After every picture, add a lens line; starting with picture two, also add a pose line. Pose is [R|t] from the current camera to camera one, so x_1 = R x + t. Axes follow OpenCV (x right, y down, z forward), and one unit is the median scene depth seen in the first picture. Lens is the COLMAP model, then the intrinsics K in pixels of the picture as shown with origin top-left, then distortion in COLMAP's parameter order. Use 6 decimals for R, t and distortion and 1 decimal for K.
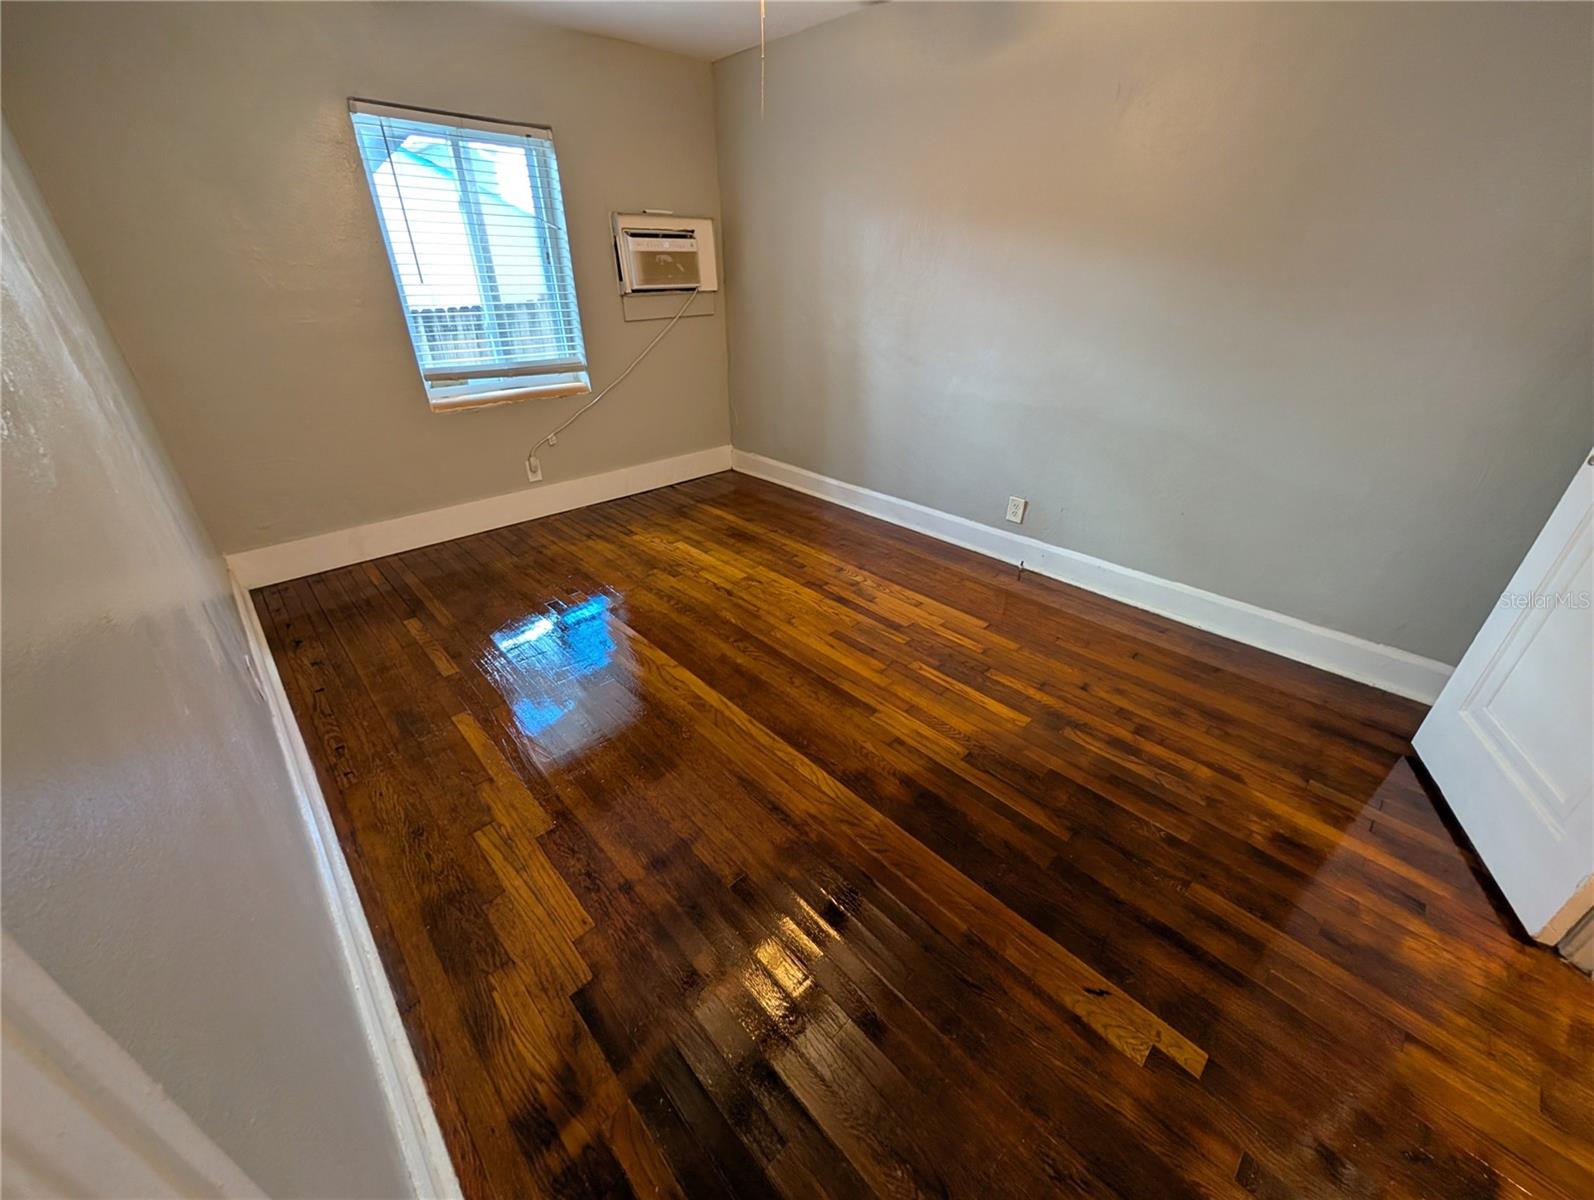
lens RADIAL K [[613.8, 0, 799.5], [0, 613.8, 598.8], [0, 0, 1]] dist [-0.001611, 0.000035]
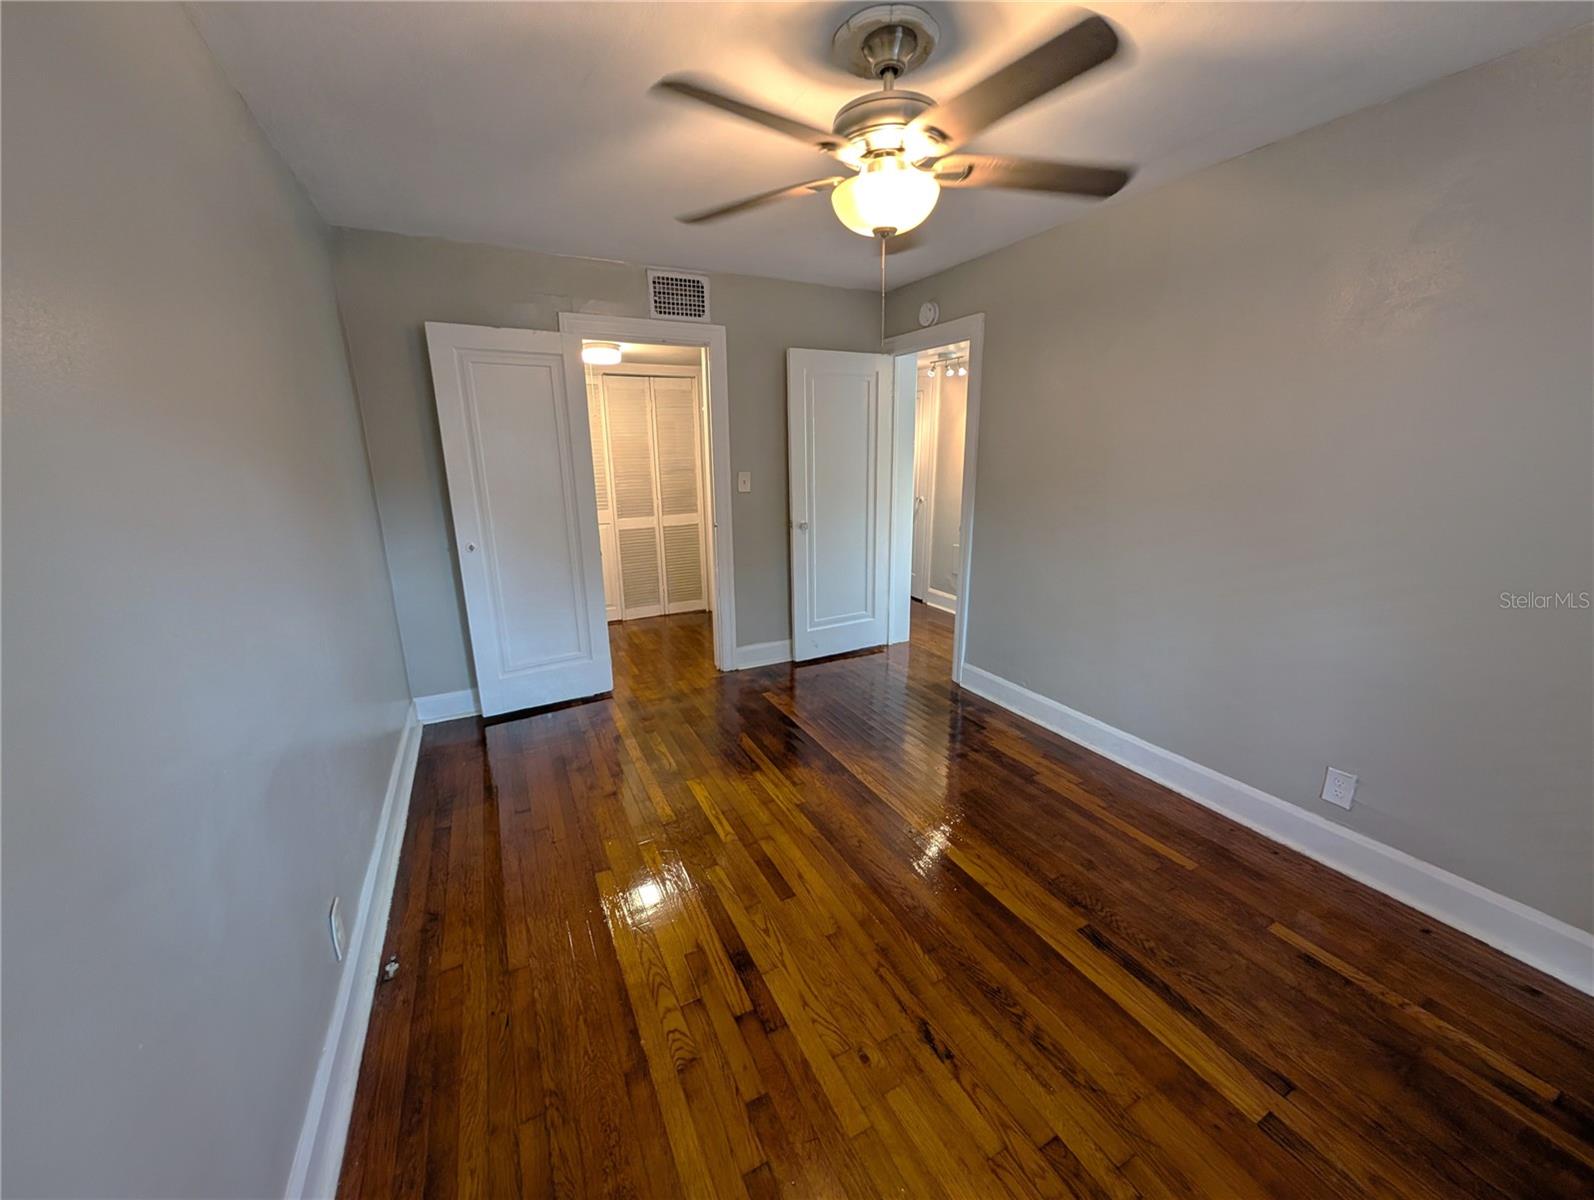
lens RADIAL K [[613.8, 0, 801.2], [0, 613.8, 599.4], [0, 0, 1]] dist [-0.001611, 0.000035]
pose [[-0.960395, -0.062173, 0.271618, -0.163985], [0.137542, 0.741978, 0.656163, -0.810908], [-0.242330, 0.667535, -0.704041, 1.430172]]
